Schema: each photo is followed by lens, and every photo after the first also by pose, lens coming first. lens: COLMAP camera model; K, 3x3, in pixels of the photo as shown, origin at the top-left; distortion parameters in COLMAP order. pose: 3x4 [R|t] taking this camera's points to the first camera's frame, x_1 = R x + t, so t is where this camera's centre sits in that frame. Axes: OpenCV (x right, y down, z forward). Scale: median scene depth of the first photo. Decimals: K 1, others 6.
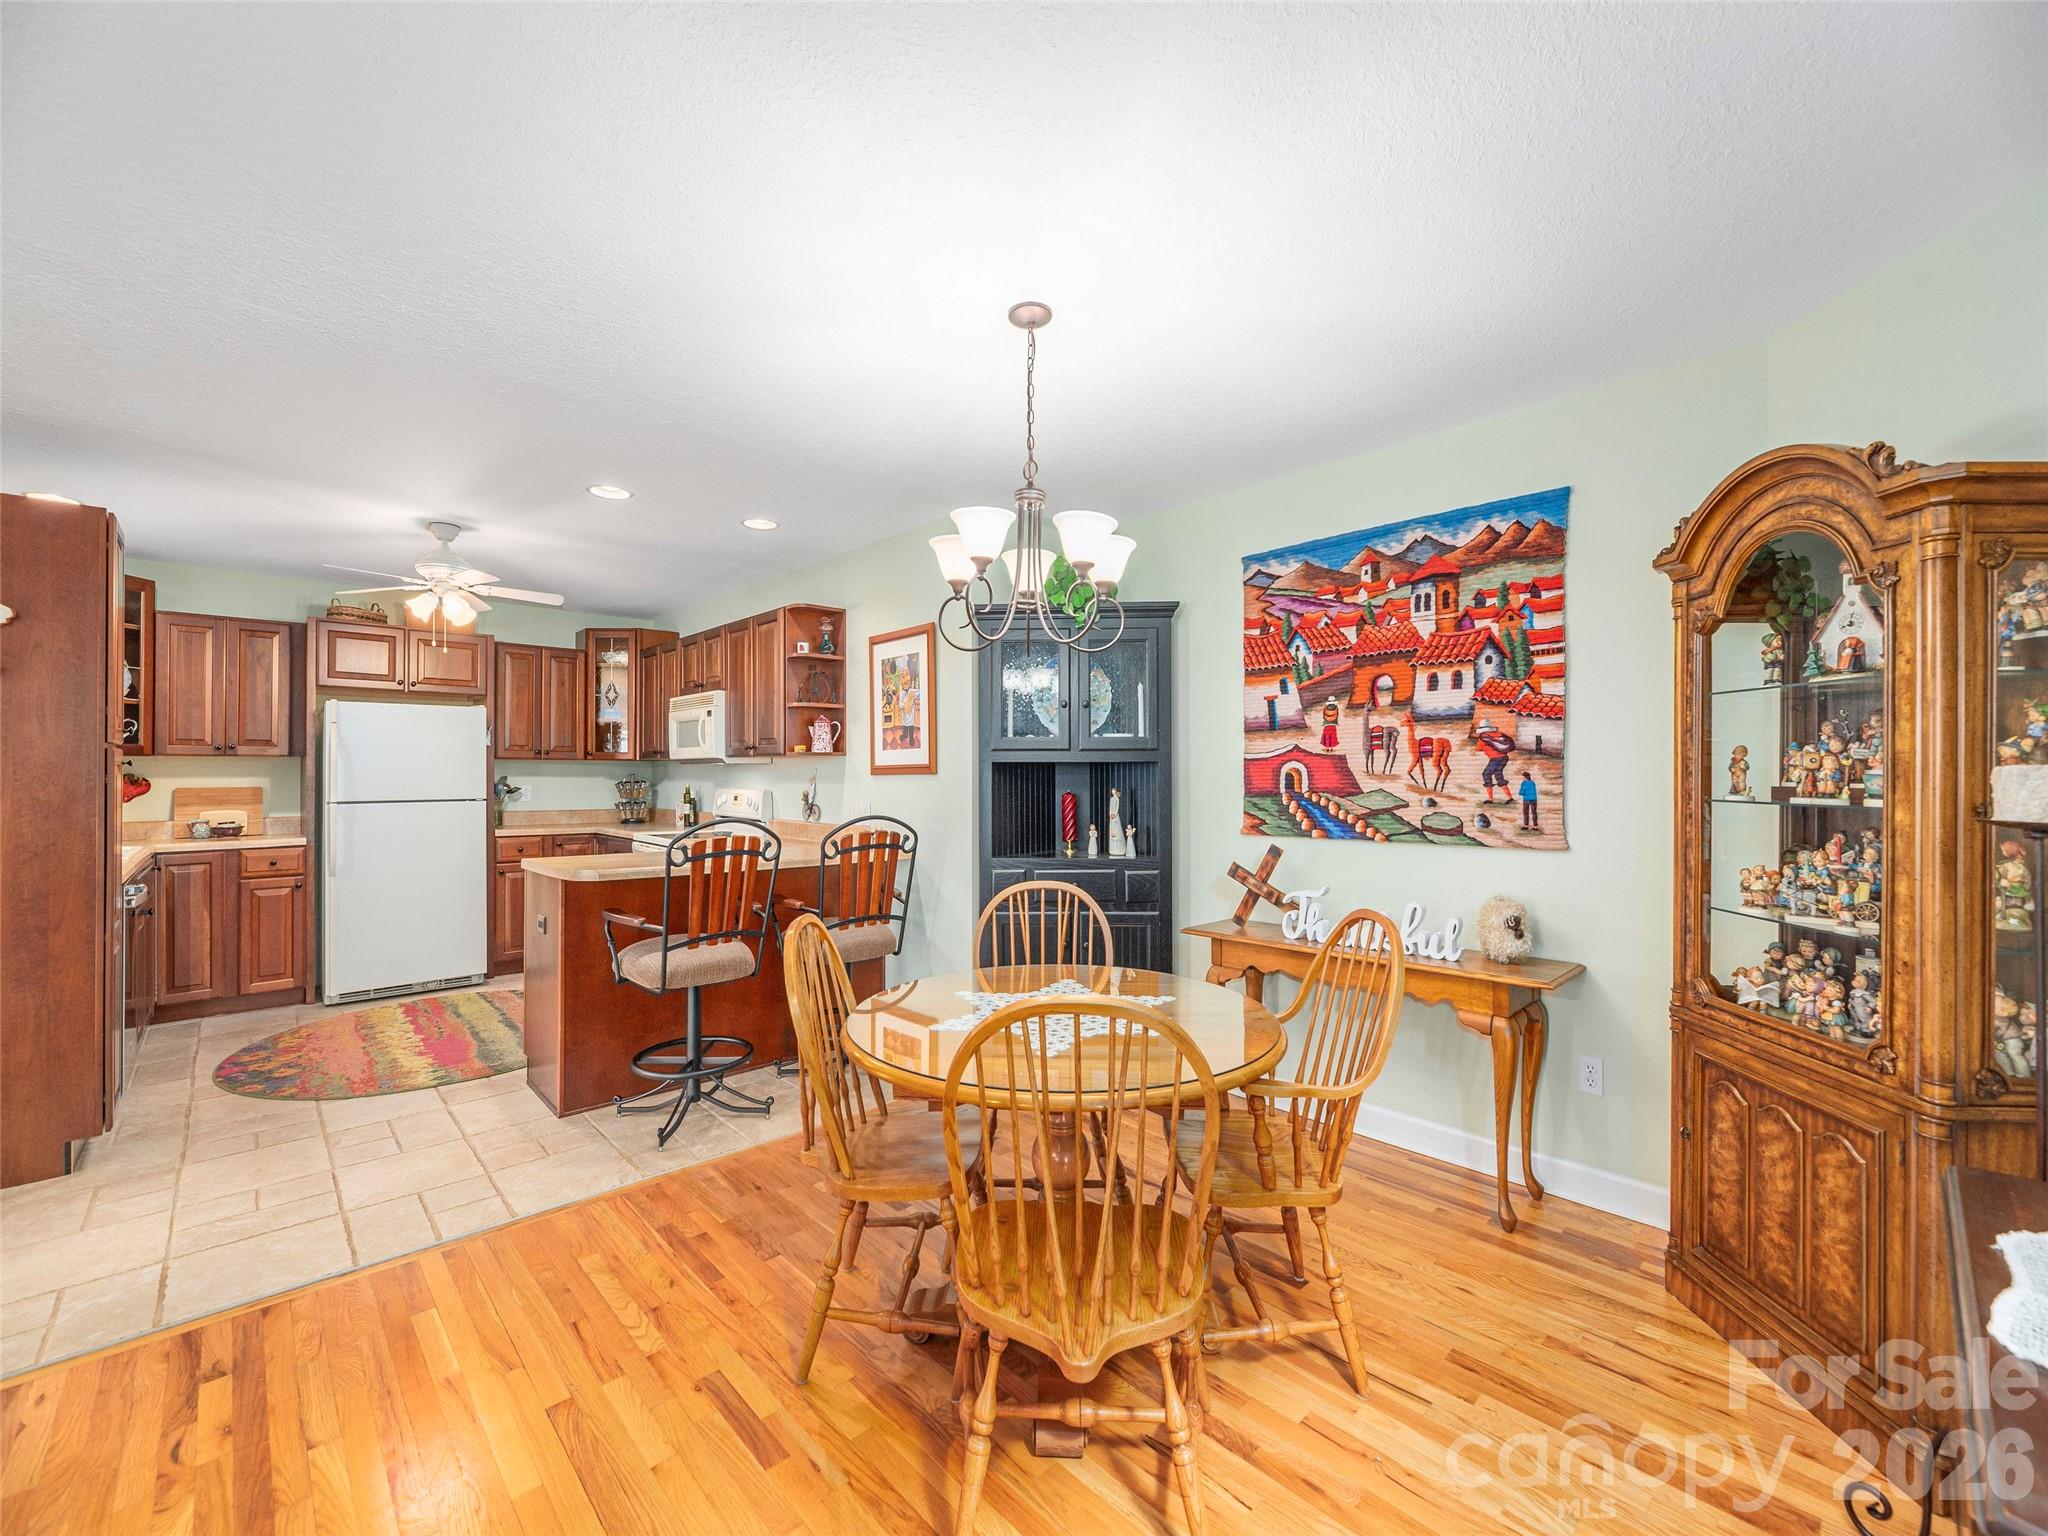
lens RADIAL K [[828.0, 0, 1022.5], [0, 828.0, 772.4], [0, 0, 1]] dist [-0.003853, 0.000121]
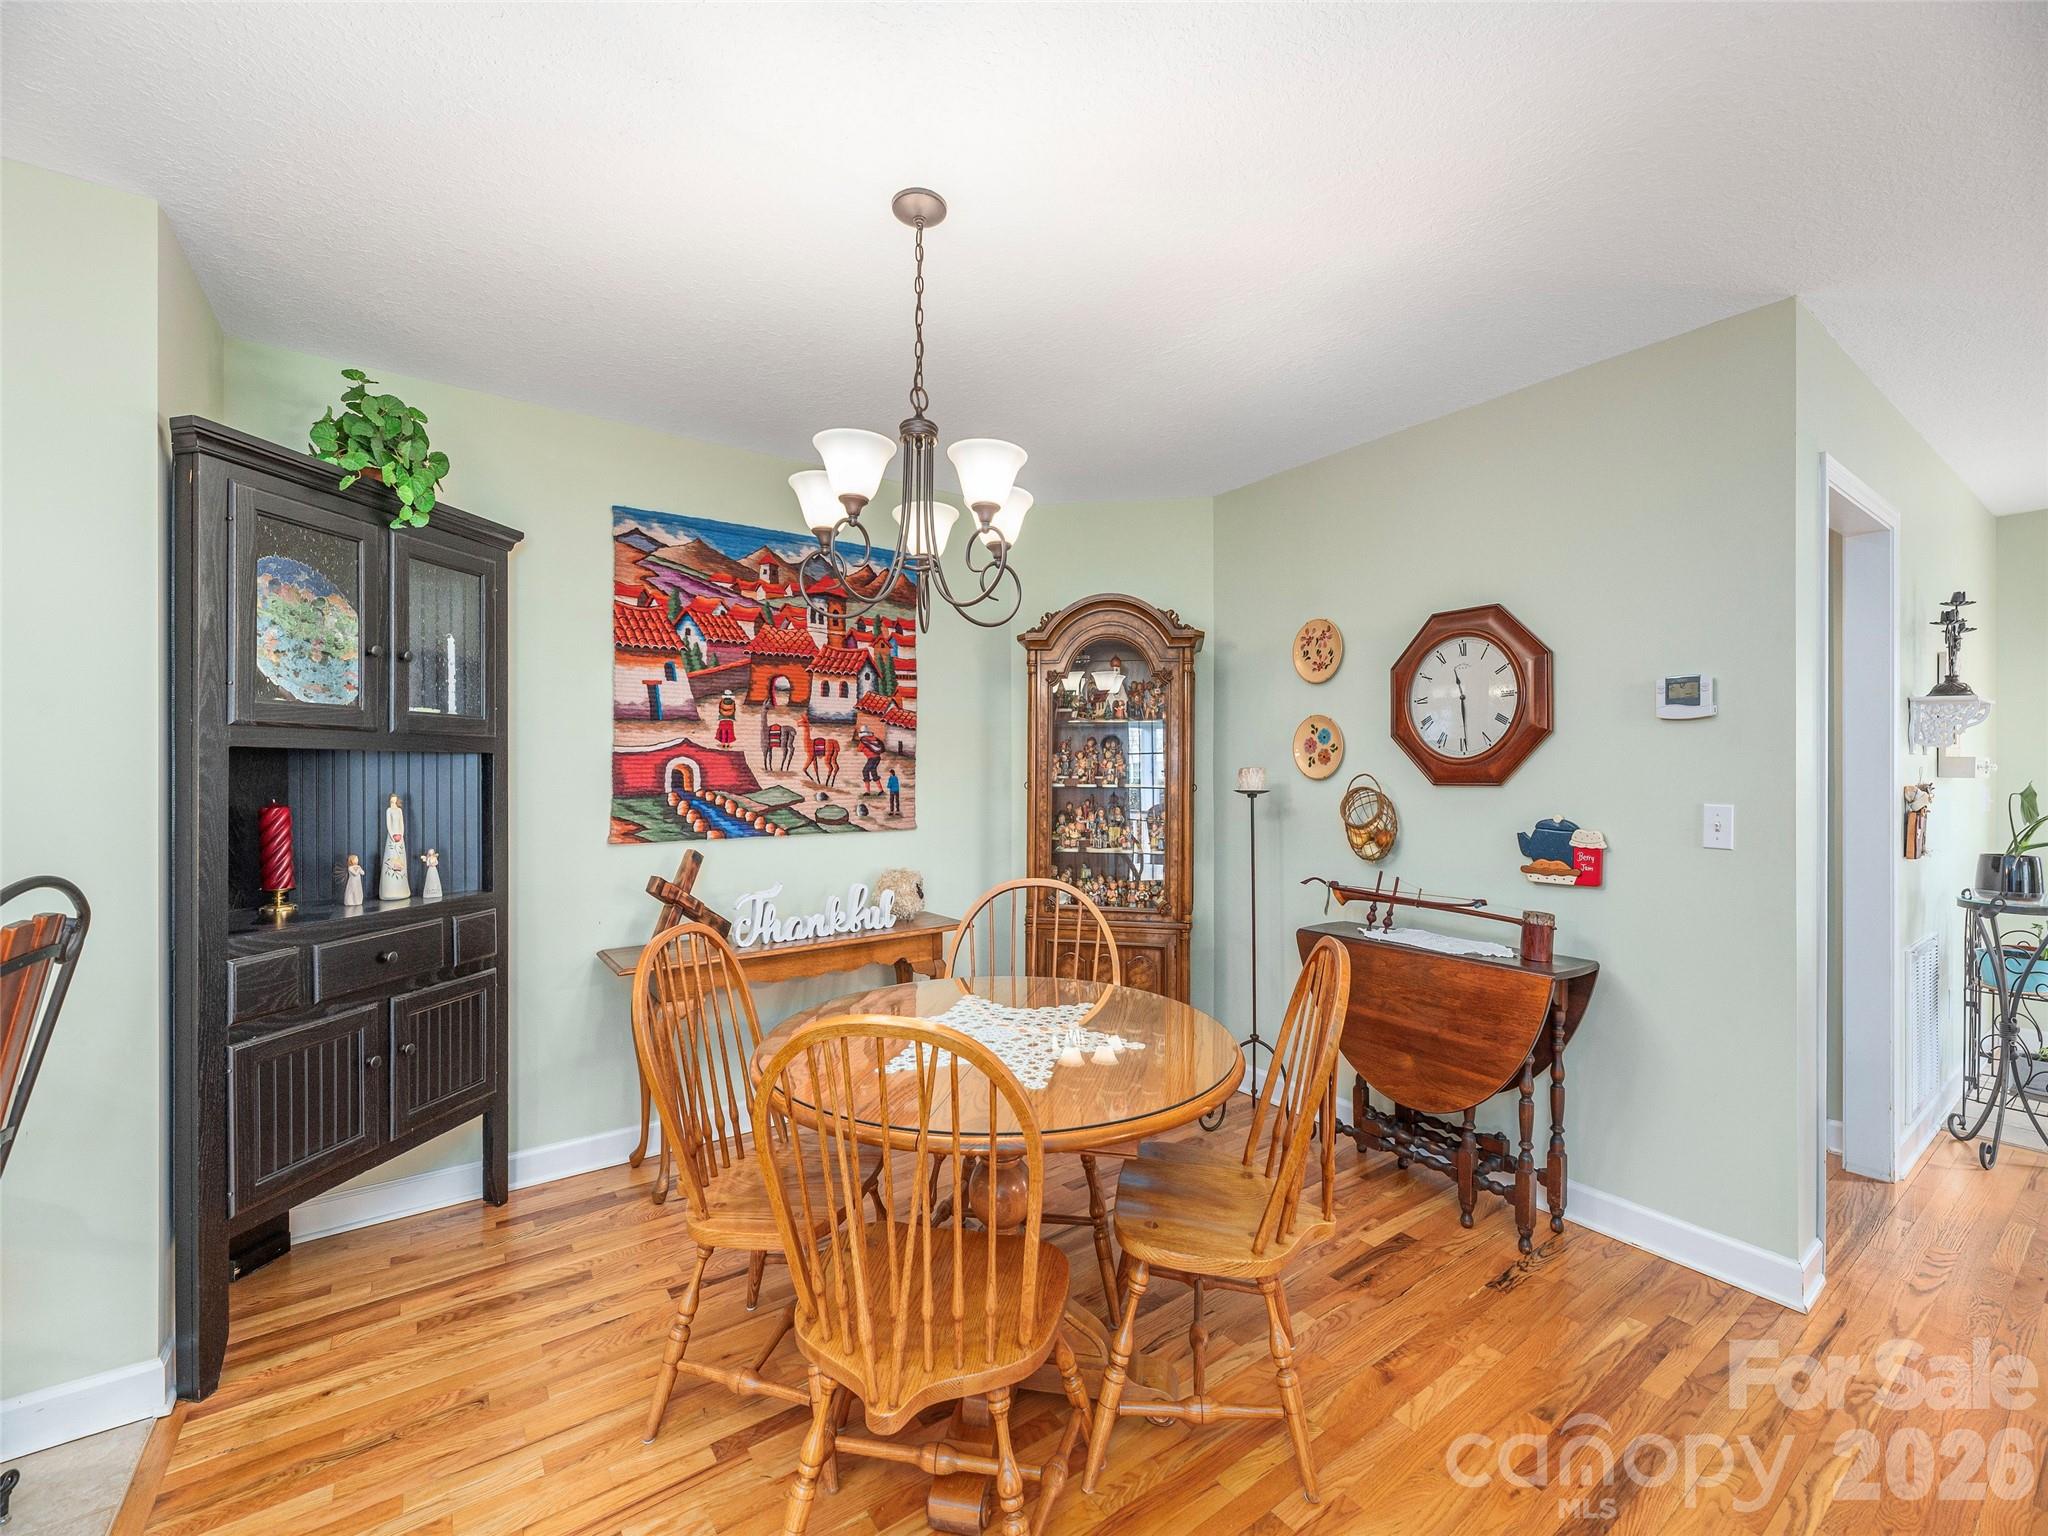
lens RADIAL K [[828.0, 0, 1023.3], [0, 828.0, 771.9], [0, 0, 1]] dist [-0.003853, 0.000121]
pose [[0.153805, -0.000415, 0.988101, -0.541192], [-0.002654, 0.999996, 0.000834, 0.001326], [-0.988098, -0.002751, 0.153804, 0.534884]]
